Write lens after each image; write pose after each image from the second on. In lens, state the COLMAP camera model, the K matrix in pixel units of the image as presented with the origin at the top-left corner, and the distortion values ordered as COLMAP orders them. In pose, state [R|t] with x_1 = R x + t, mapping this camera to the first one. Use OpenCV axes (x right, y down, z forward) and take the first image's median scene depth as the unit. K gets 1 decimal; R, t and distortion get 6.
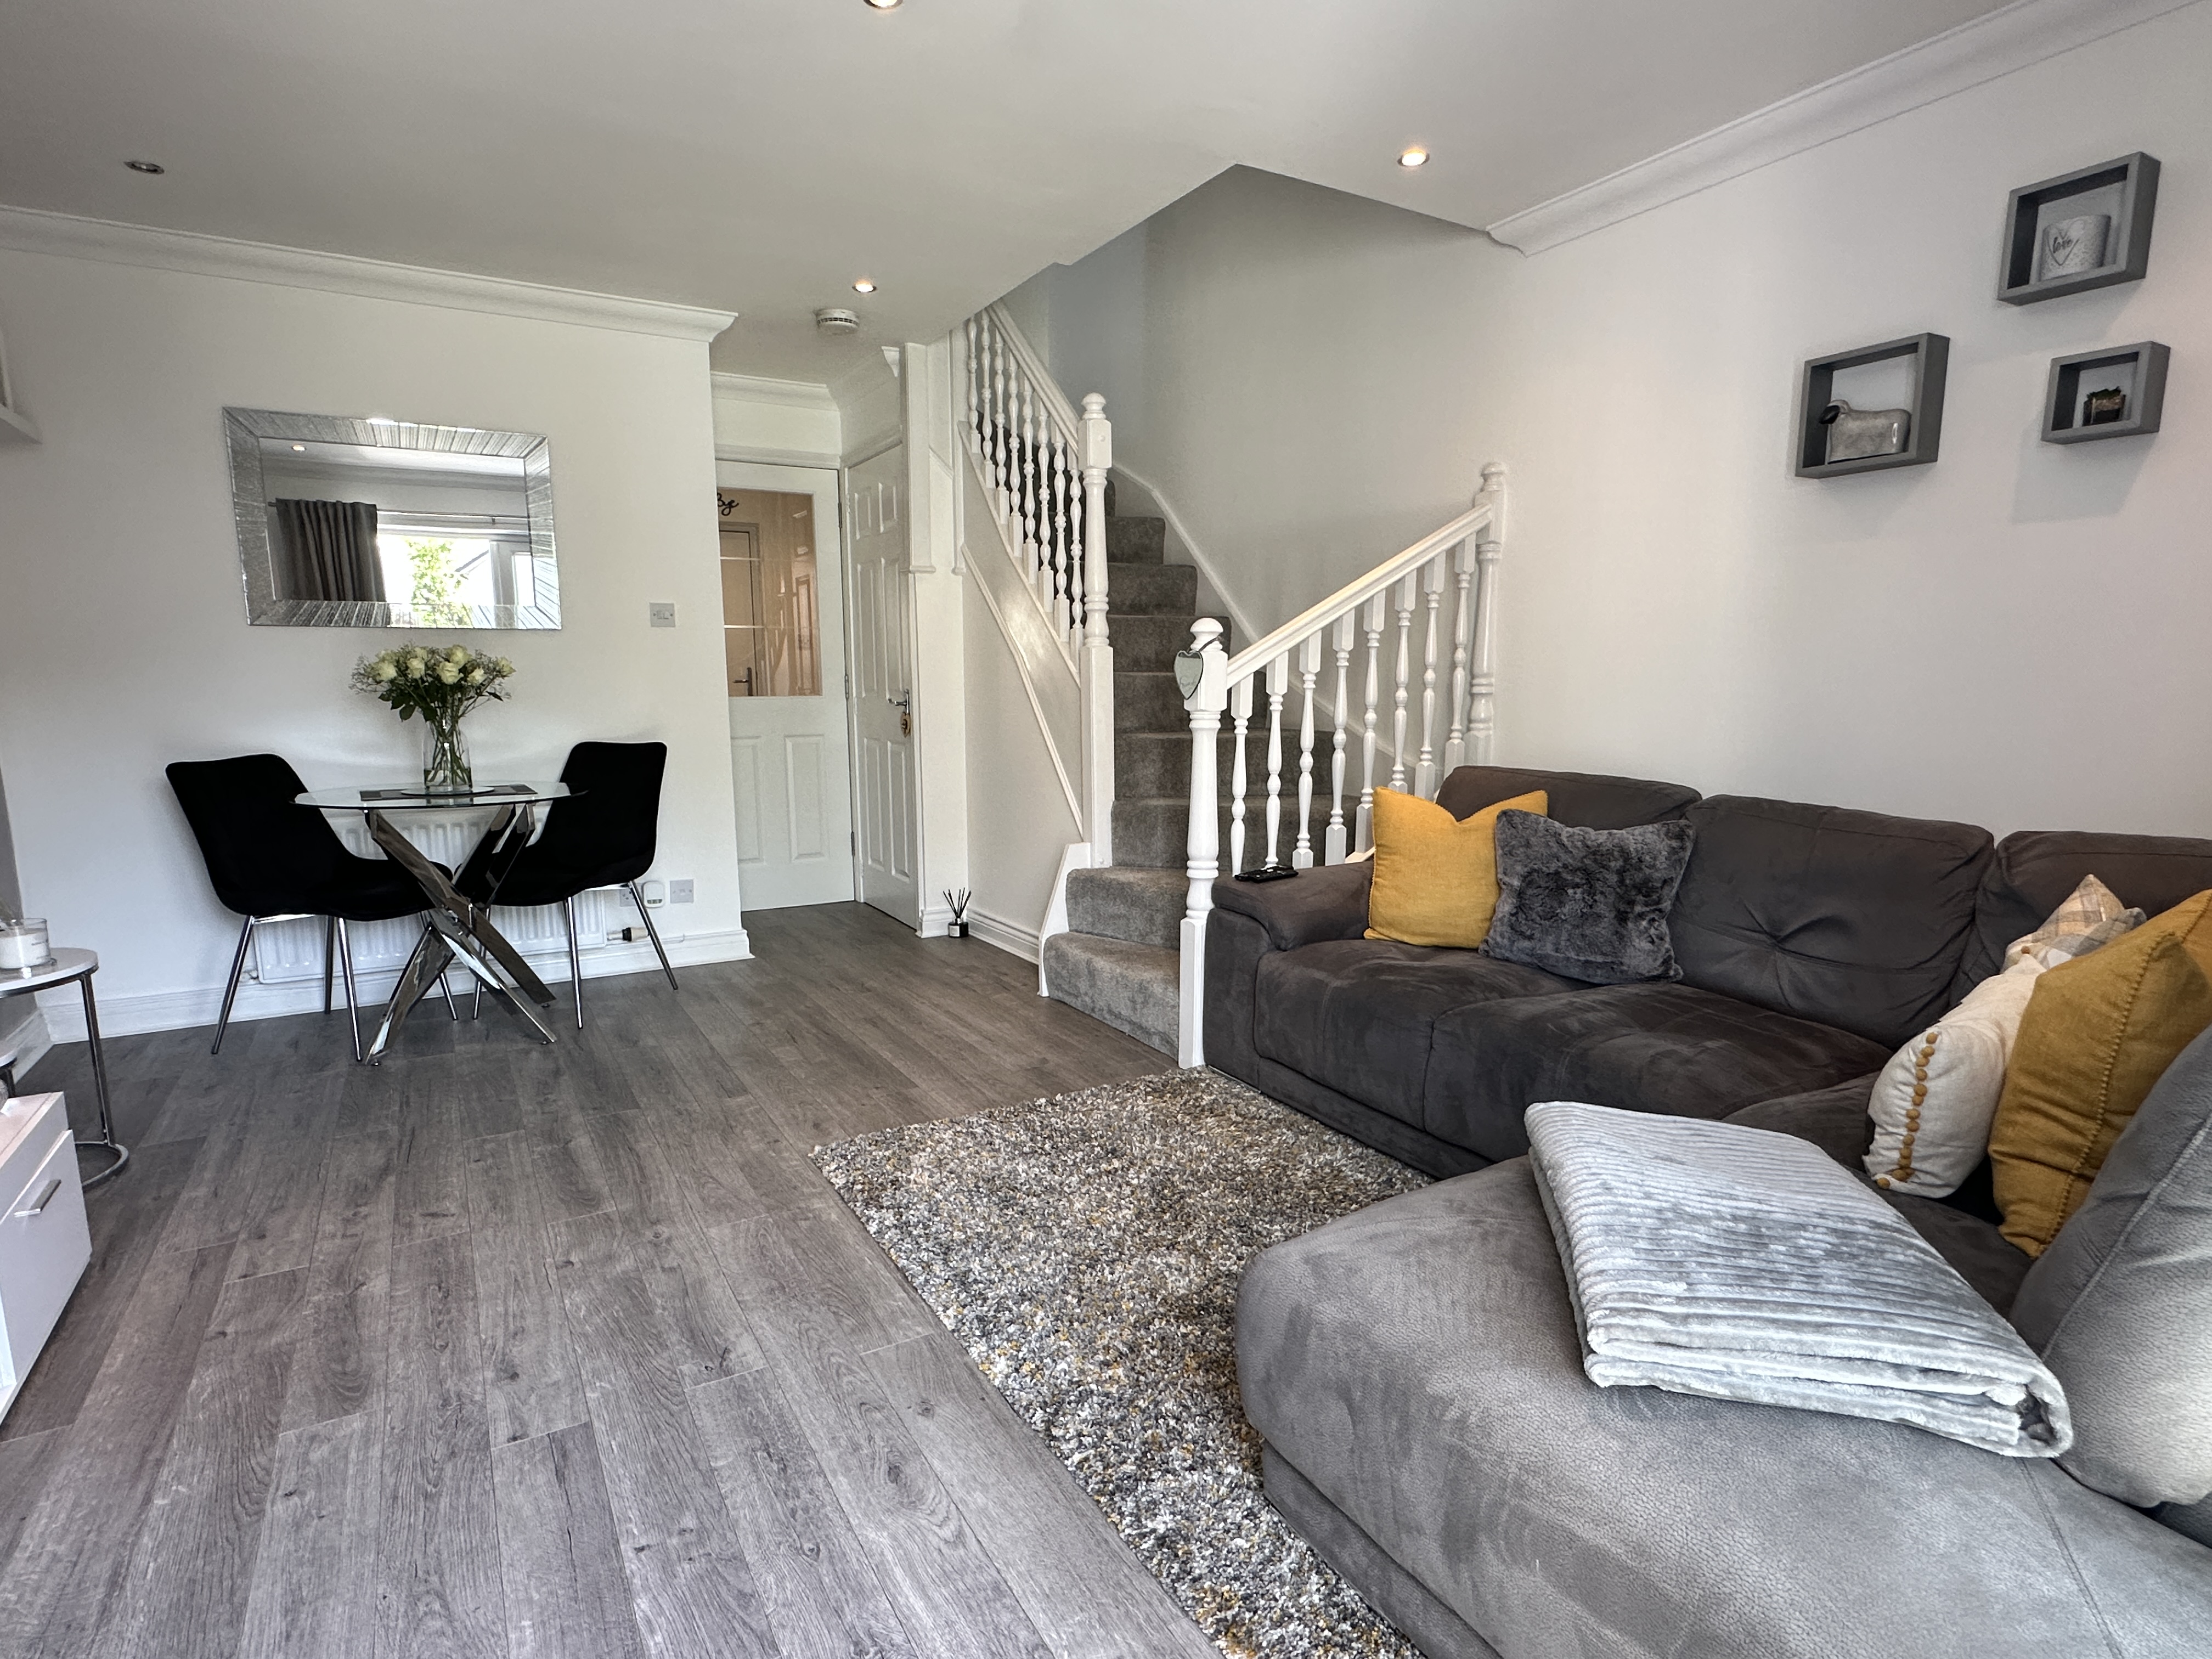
lens RADIAL K [[1150.3, 0, 1086.6], [0, 1150.3, 864.9], [0, 0, 1]] dist [-0.004642, 0.001618]
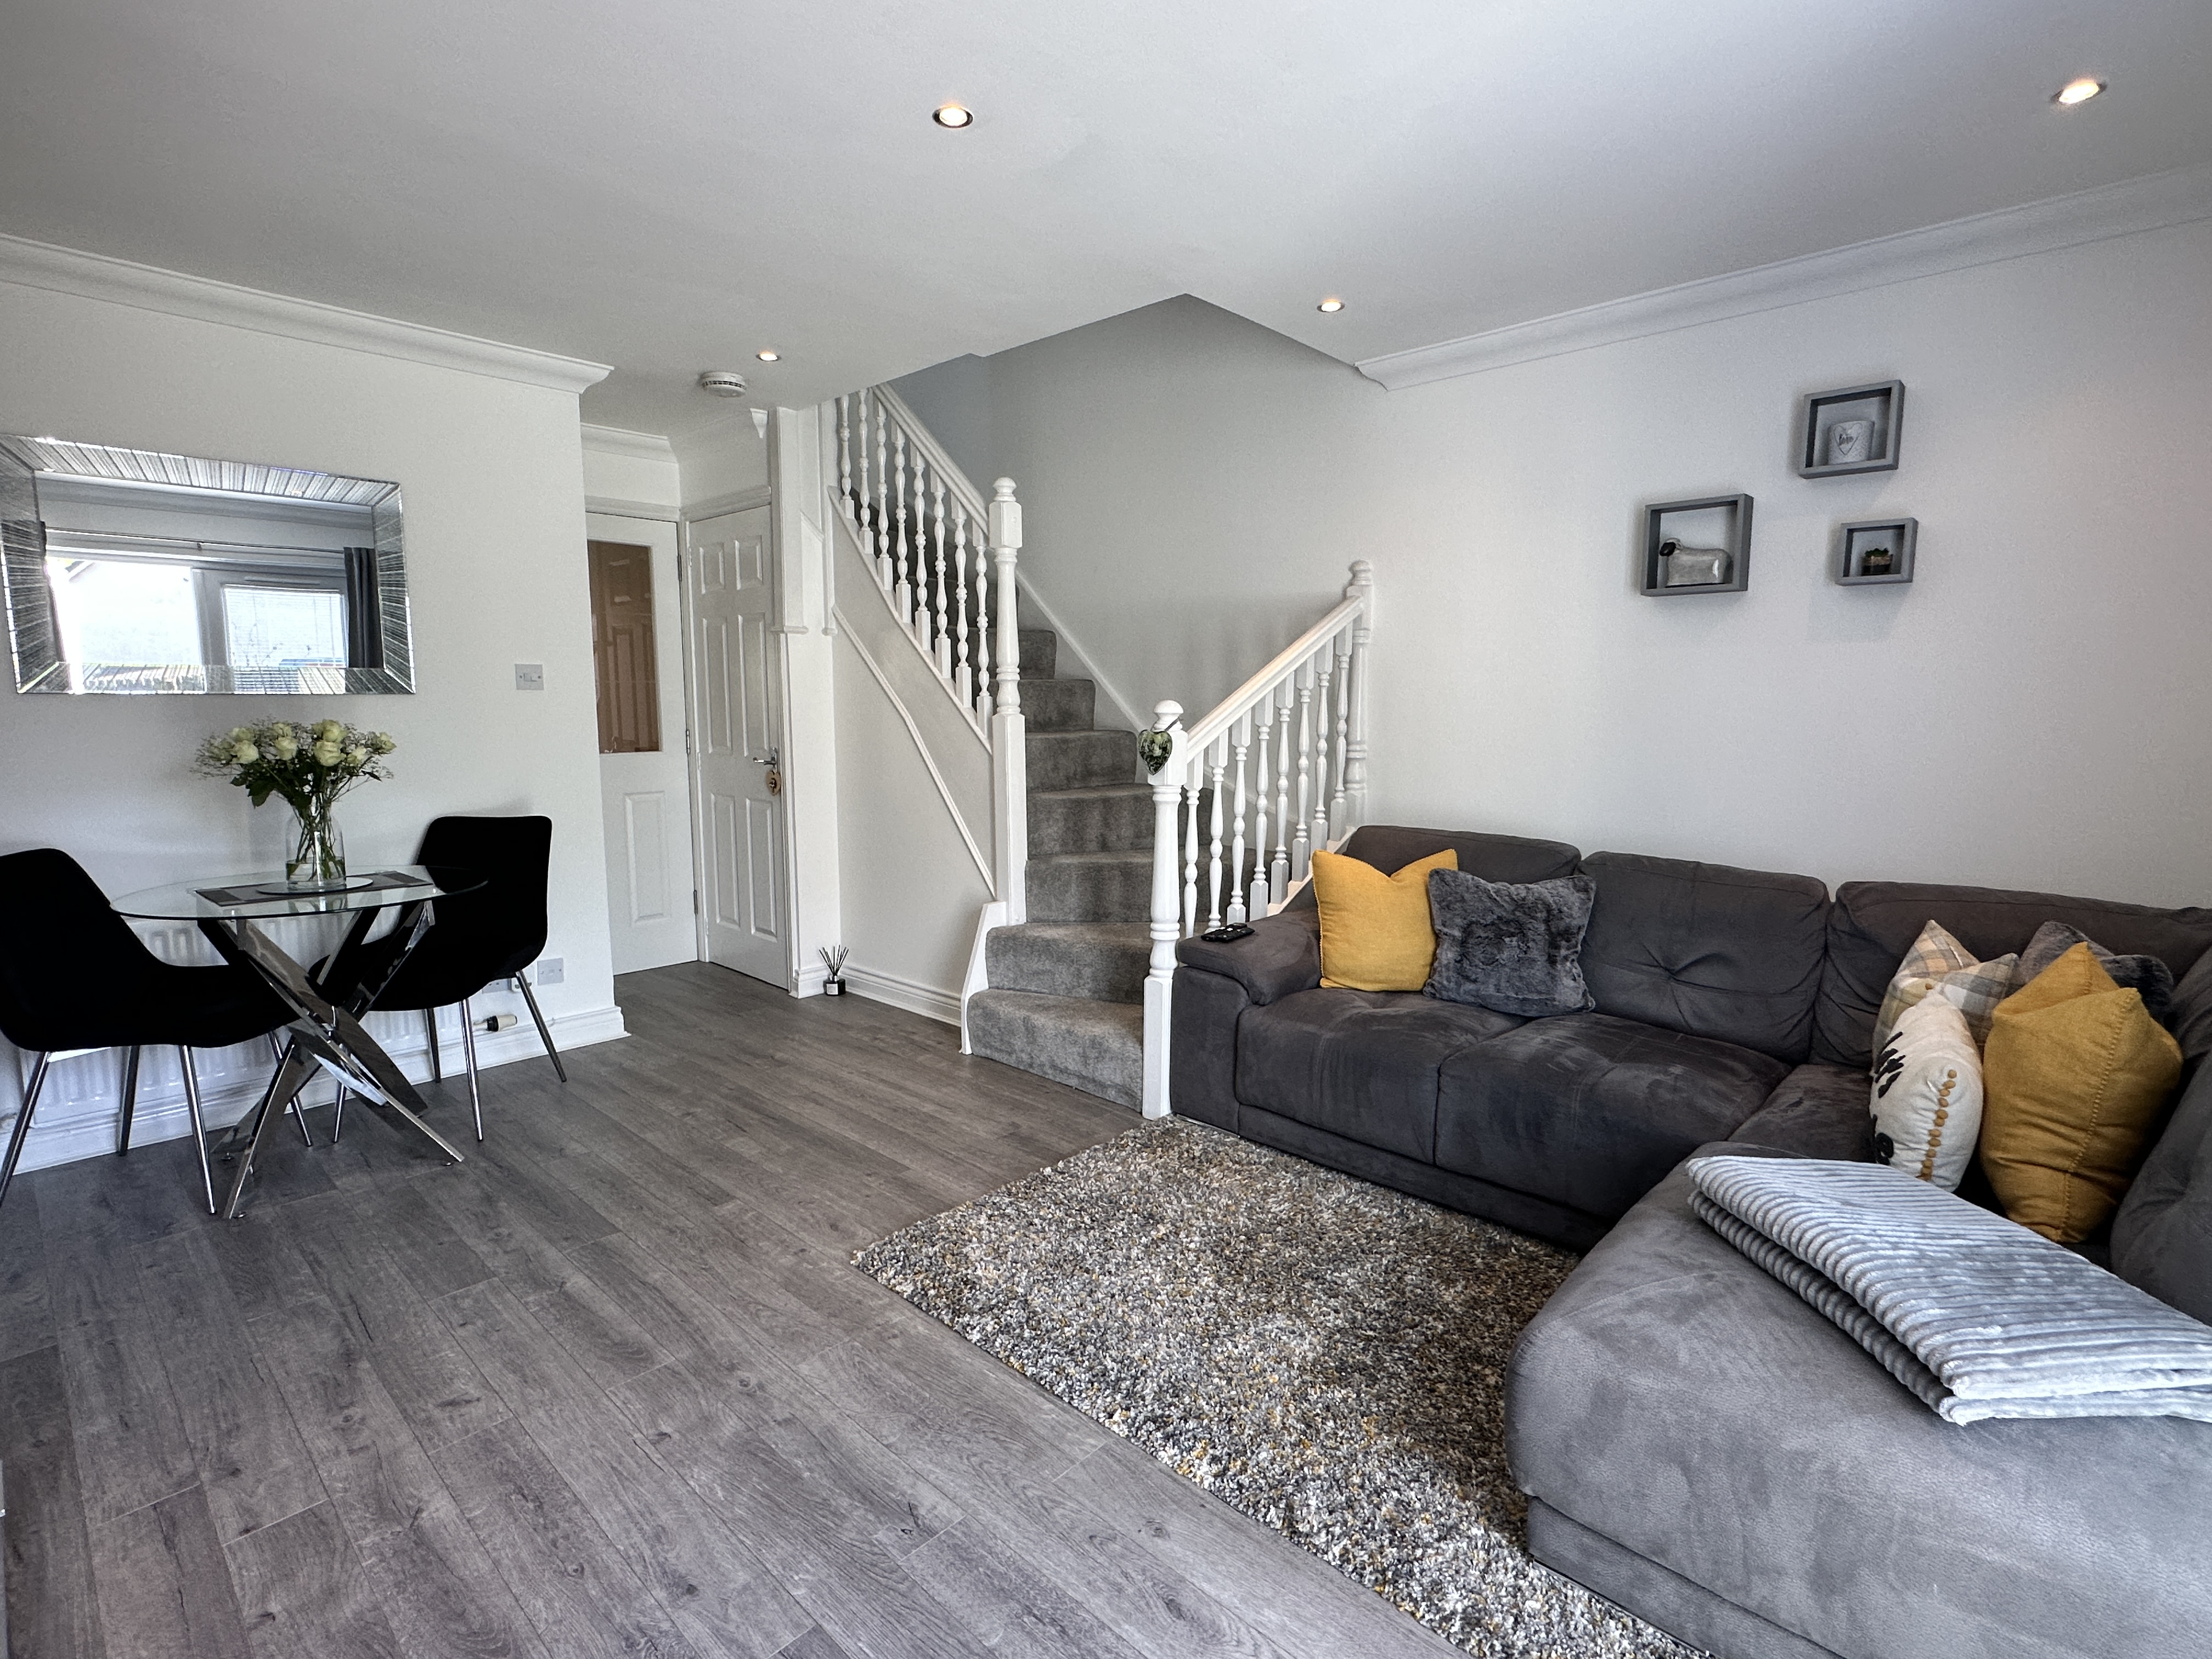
lens RADIAL K [[1078.8, 0, 1103.6], [0, 1078.8, 831.7], [0, 0, 1]] dist [-0.002202, 0.000113]
pose [[0.957019, -0.031893, 0.288267, -0.260651], [0.043605, 0.998460, -0.034298, -0.061100], [-0.286729, 0.045393, 0.956936, 0.053356]]
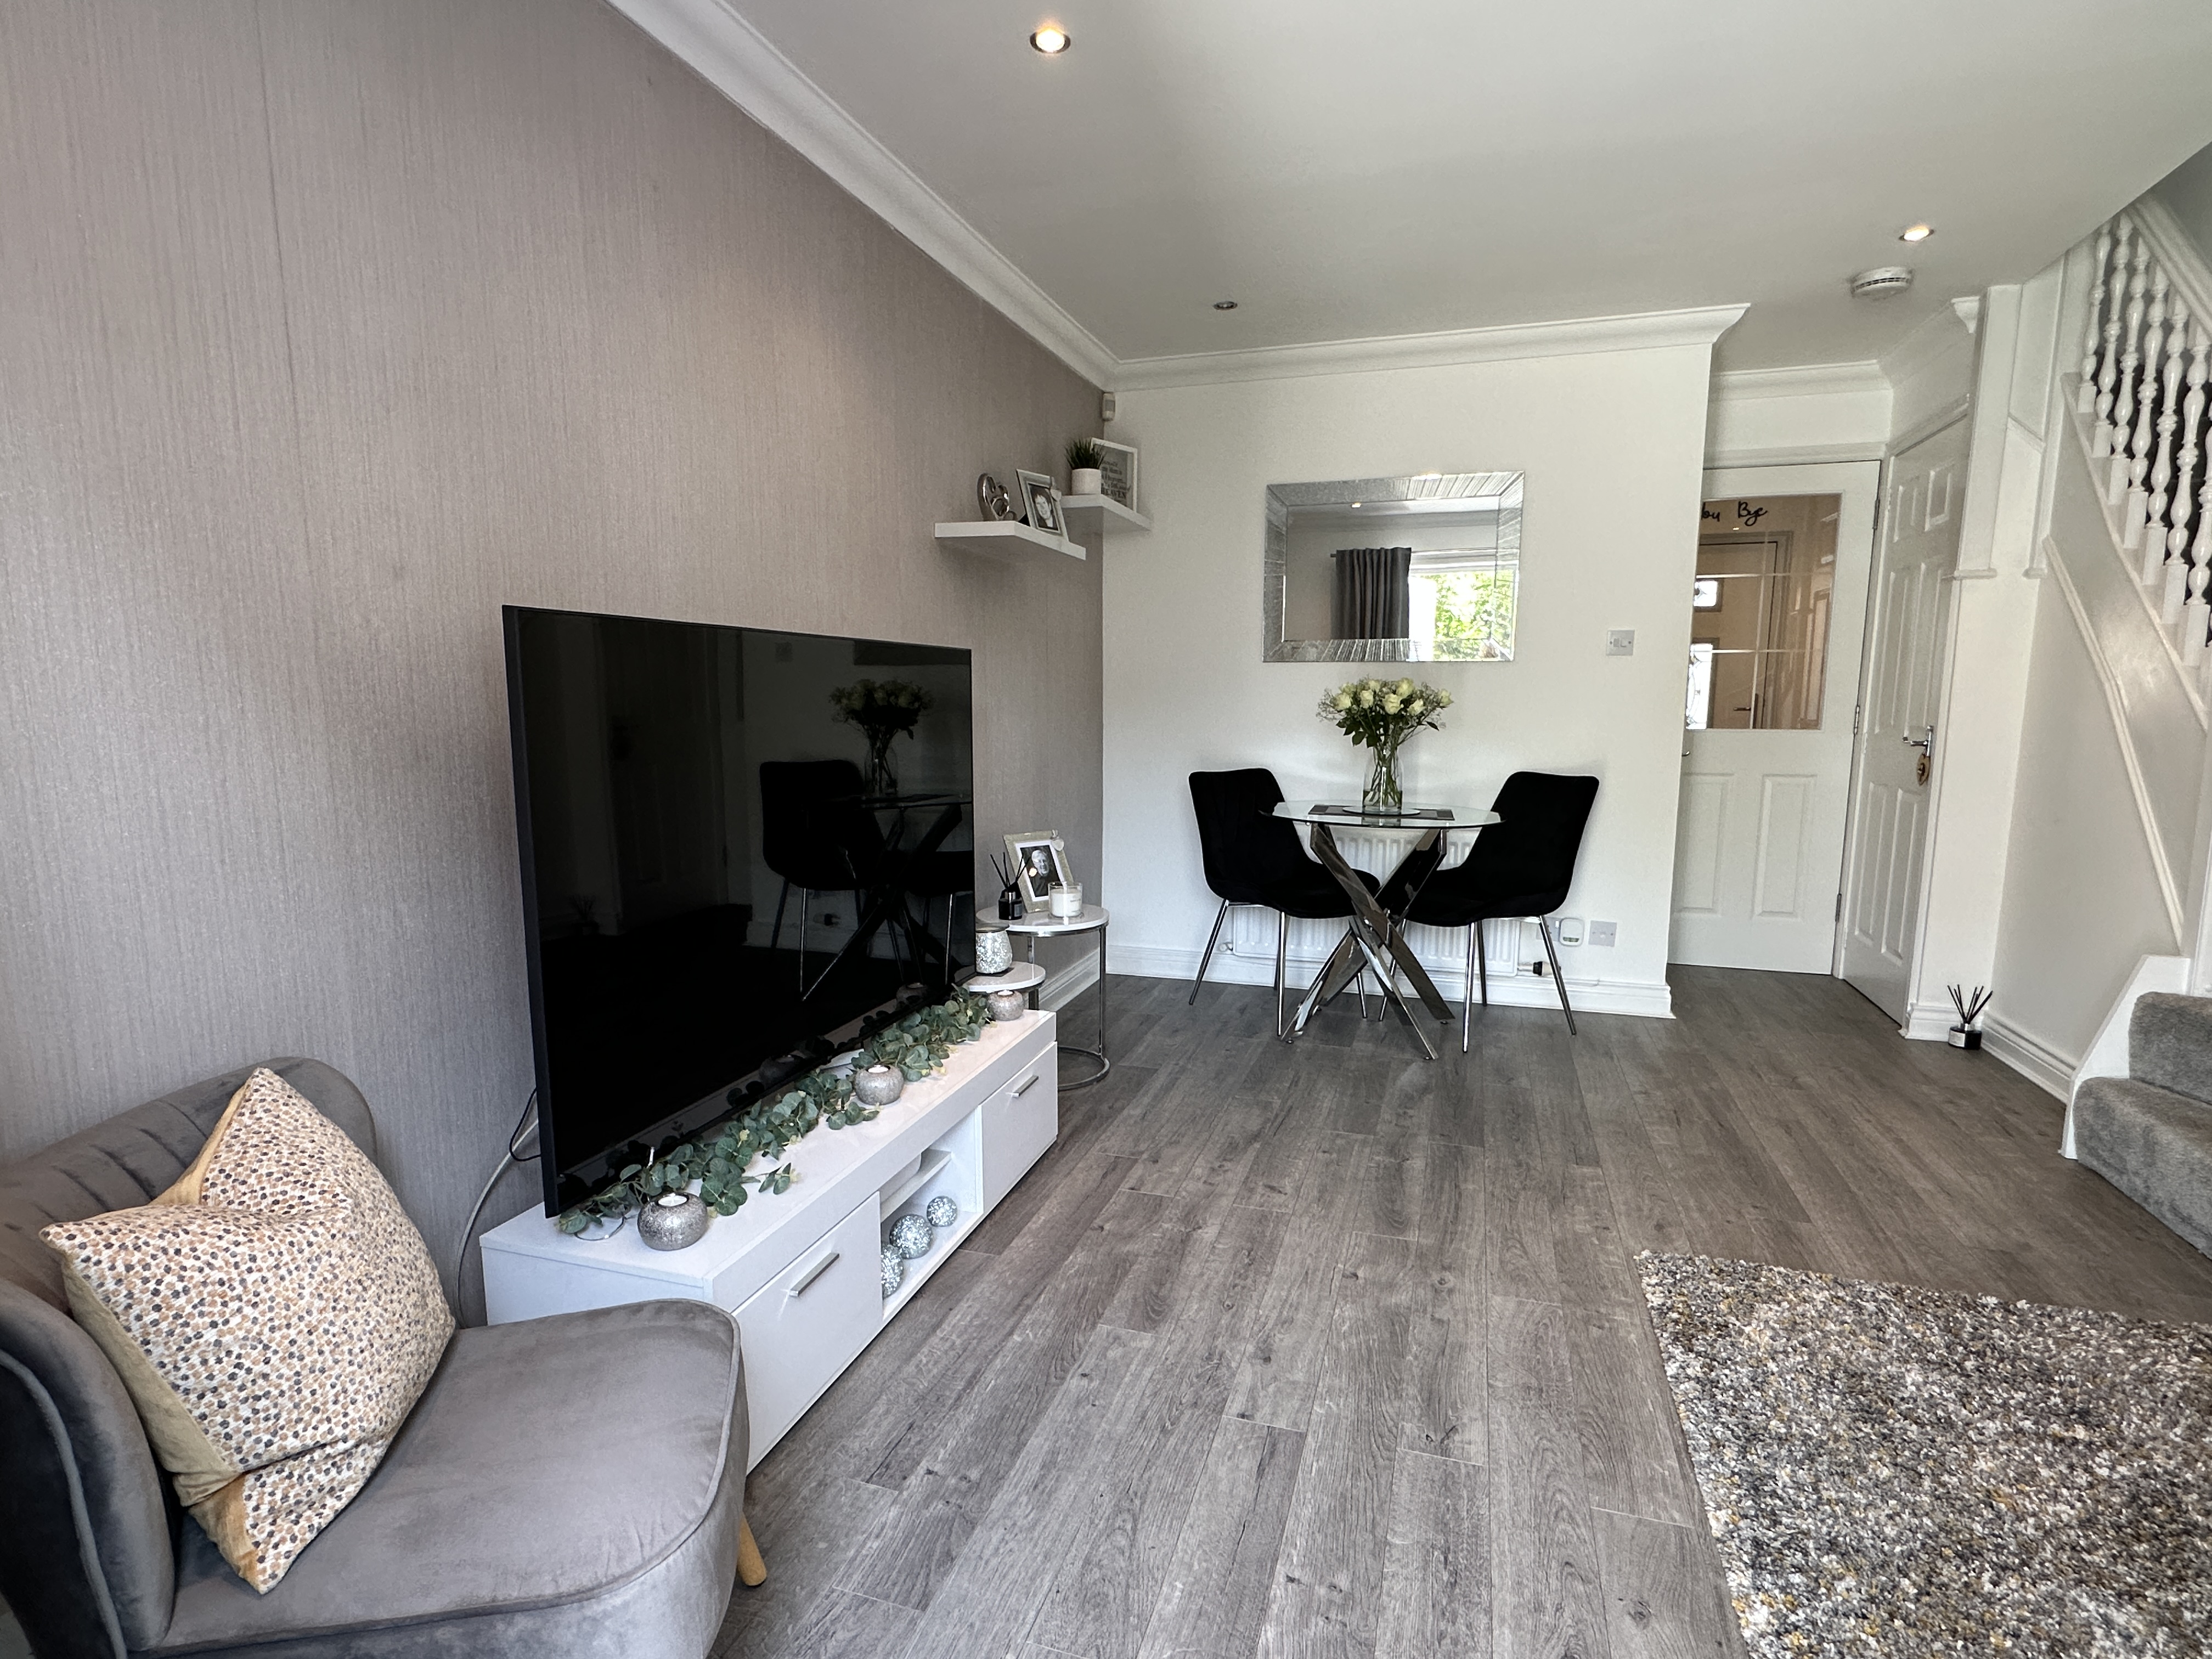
lens RADIAL K [[1150.3, 0, 1086.6], [0, 1150.3, 864.9], [0, 0, 1]] dist [-0.004642, 0.001618]
pose [[0.665987, 0.114216, -0.737168, 0.084871], [-0.126526, 0.991186, 0.039264, -0.024732], [0.735155, 0.067122, 0.674568, 0.069152]]
